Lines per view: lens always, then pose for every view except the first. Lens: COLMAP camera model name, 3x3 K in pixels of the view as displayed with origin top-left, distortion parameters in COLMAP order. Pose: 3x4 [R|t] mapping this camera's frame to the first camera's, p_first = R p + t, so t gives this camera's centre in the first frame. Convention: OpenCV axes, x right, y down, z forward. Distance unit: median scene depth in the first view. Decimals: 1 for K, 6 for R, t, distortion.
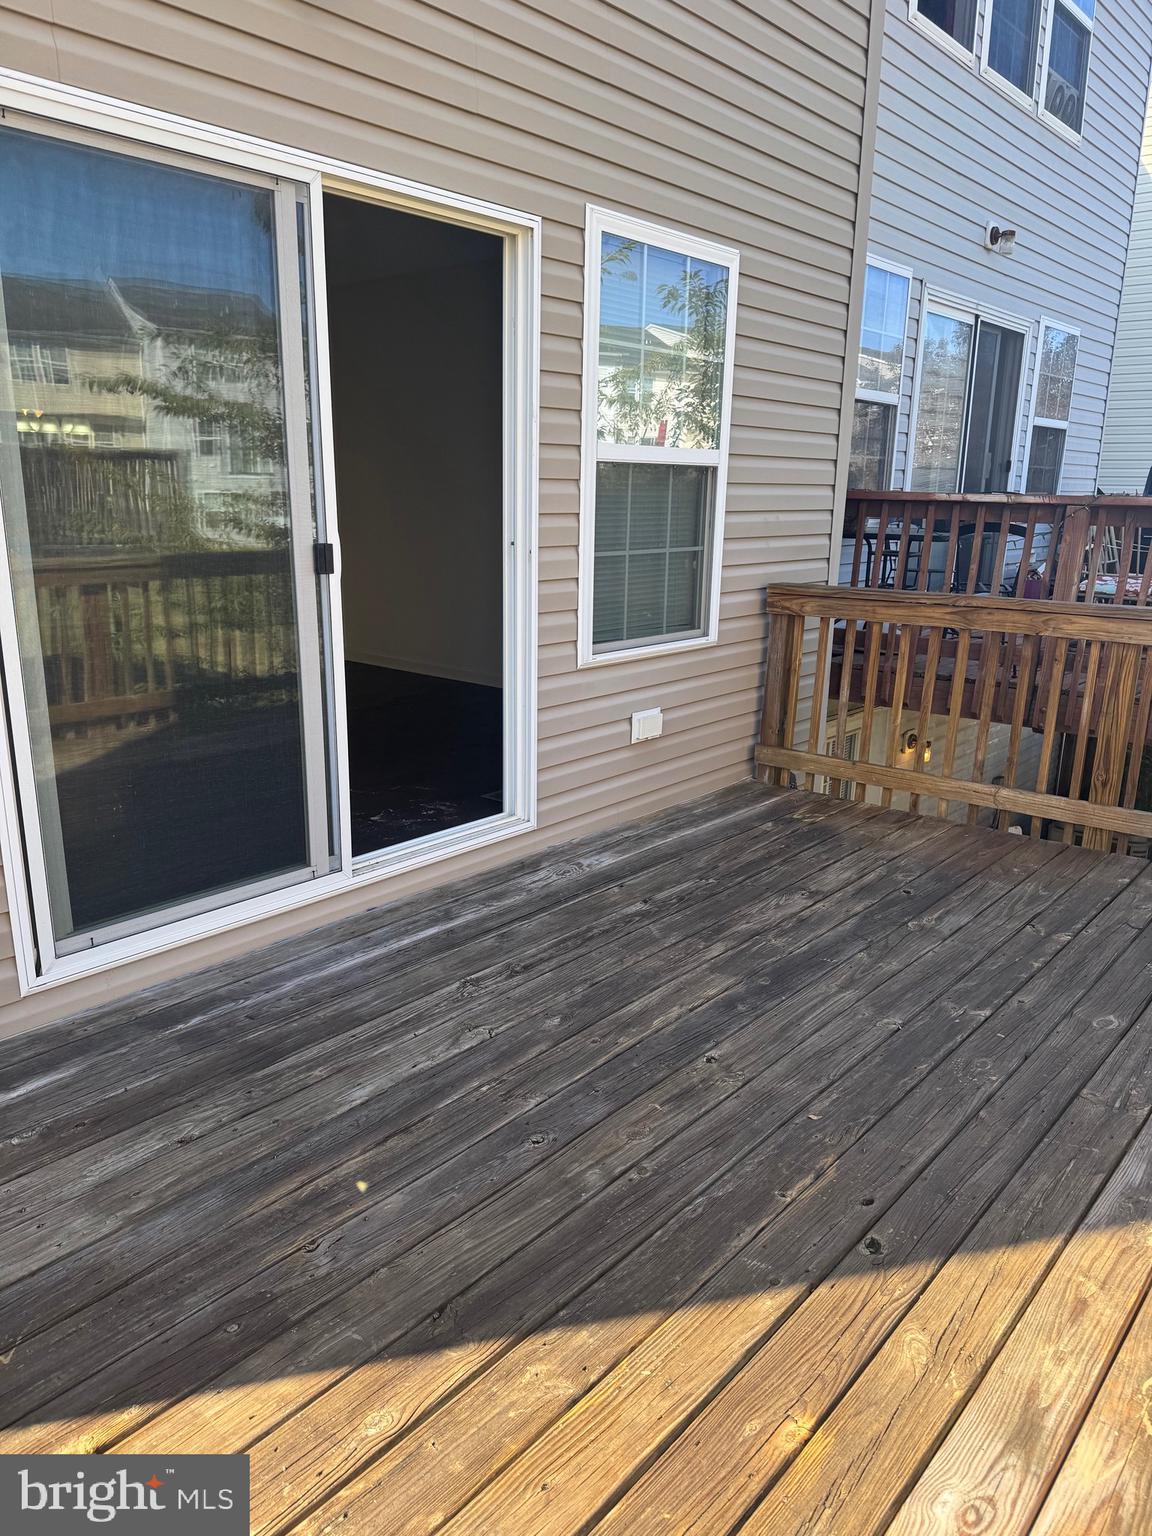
lens RADIAL K [[1068.9, 0, 553.4], [0, 1068.9, 797.5], [0, 0, 1]] dist [0.181203, -0.333105]
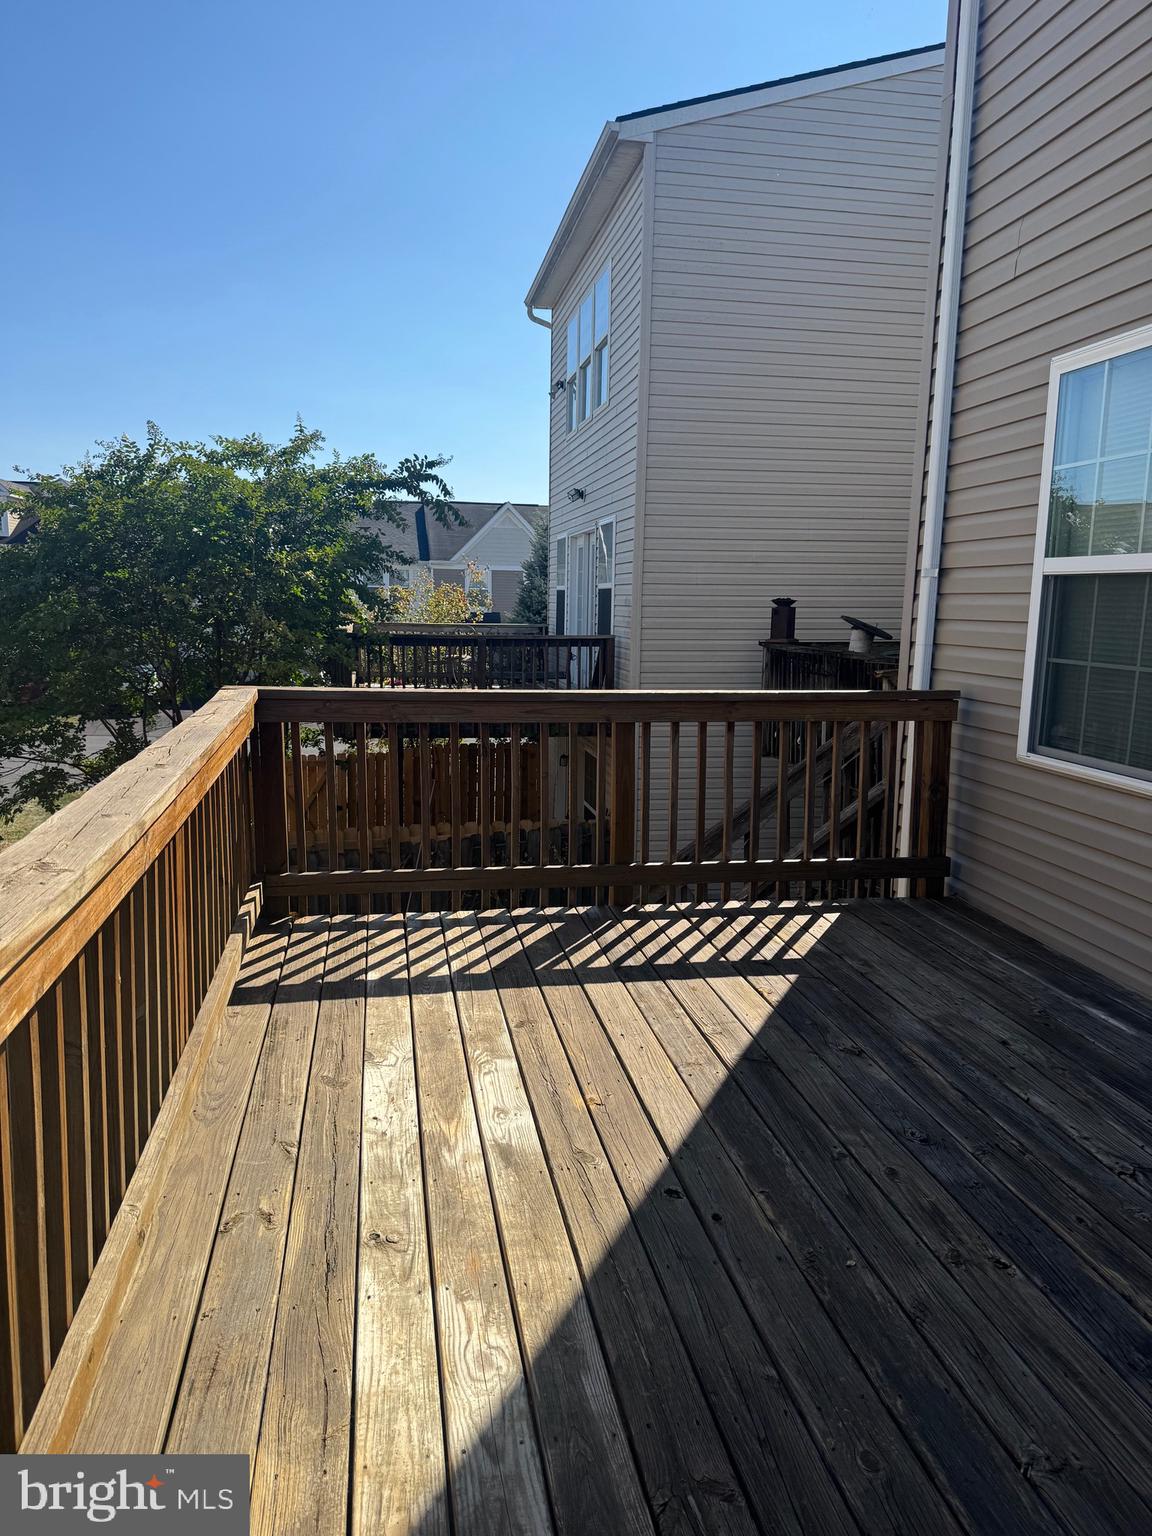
lens RADIAL K [[1061.9, 0, 545.5], [0, 1061.9, 784.1], [0, 0, 1]] dist [-0.001337, -0.031821]
pose [[-0.643271, 0.112569, -0.757318, 1.129038], [-0.227201, 0.916512, 0.329219, -0.340453], [0.731151, 0.383841, -0.563990, 1.265740]]
